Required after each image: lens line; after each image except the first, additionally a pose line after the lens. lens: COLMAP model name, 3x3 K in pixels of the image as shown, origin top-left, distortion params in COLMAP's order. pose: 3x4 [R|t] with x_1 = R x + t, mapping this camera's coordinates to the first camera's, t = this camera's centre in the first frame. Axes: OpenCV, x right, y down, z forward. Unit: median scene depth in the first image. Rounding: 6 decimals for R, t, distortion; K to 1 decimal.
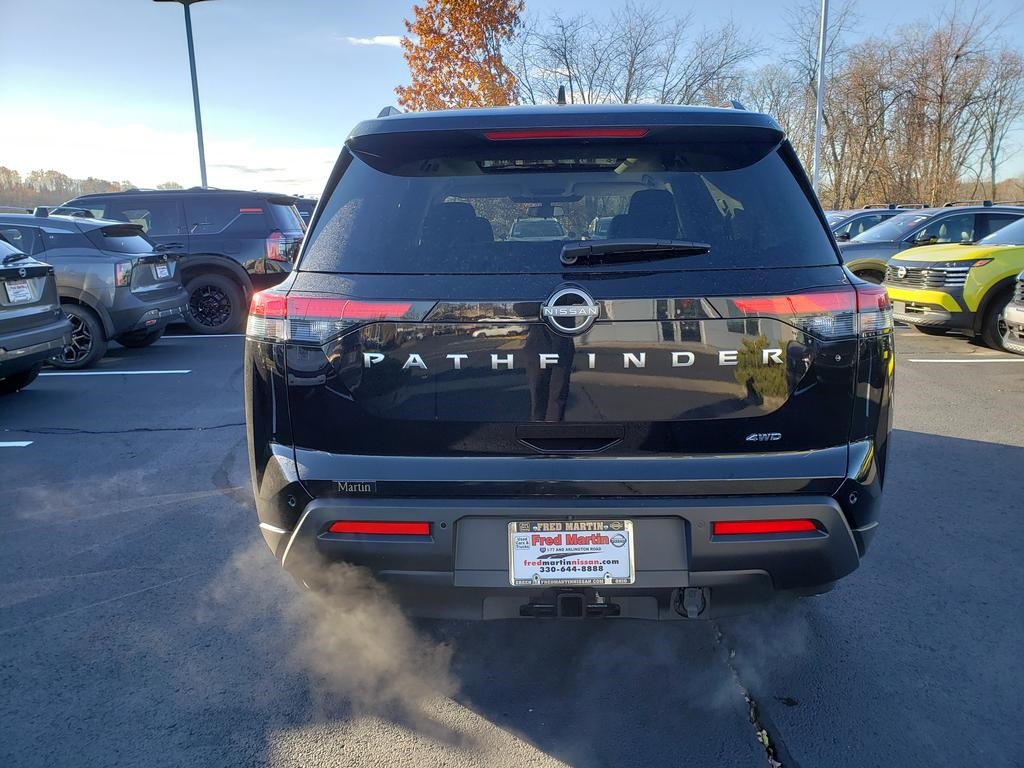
lens RADIAL K [[827.4, 0, 521.3], [0, 827.4, 374.5], [0, 0, 1]] dist [0.024304, -0.012454]
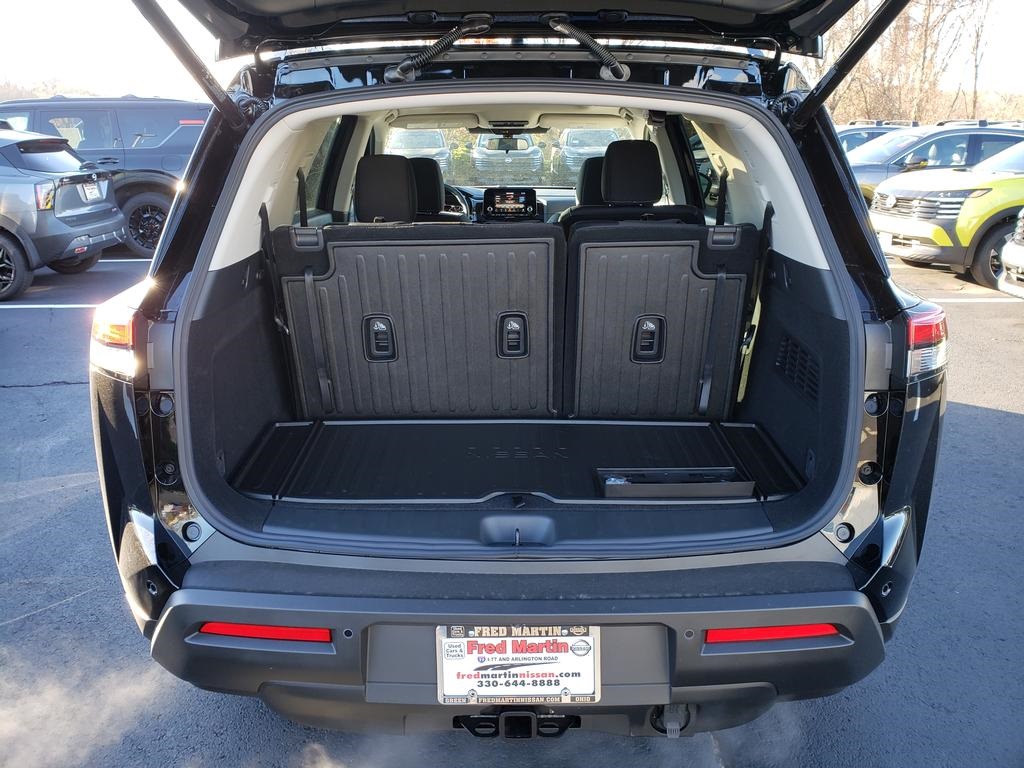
lens RADIAL K [[827.4, 0, 507.3], [0, 827.4, 379.3], [0, 0, 1]] dist [0.024304, -0.012454]
pose [[0.999746, 0.007456, 0.021248, 0.019241], [-0.009829, 0.993447, 0.113873, -0.080136], [-0.020260, -0.114053, 0.993268, 0.164643]]
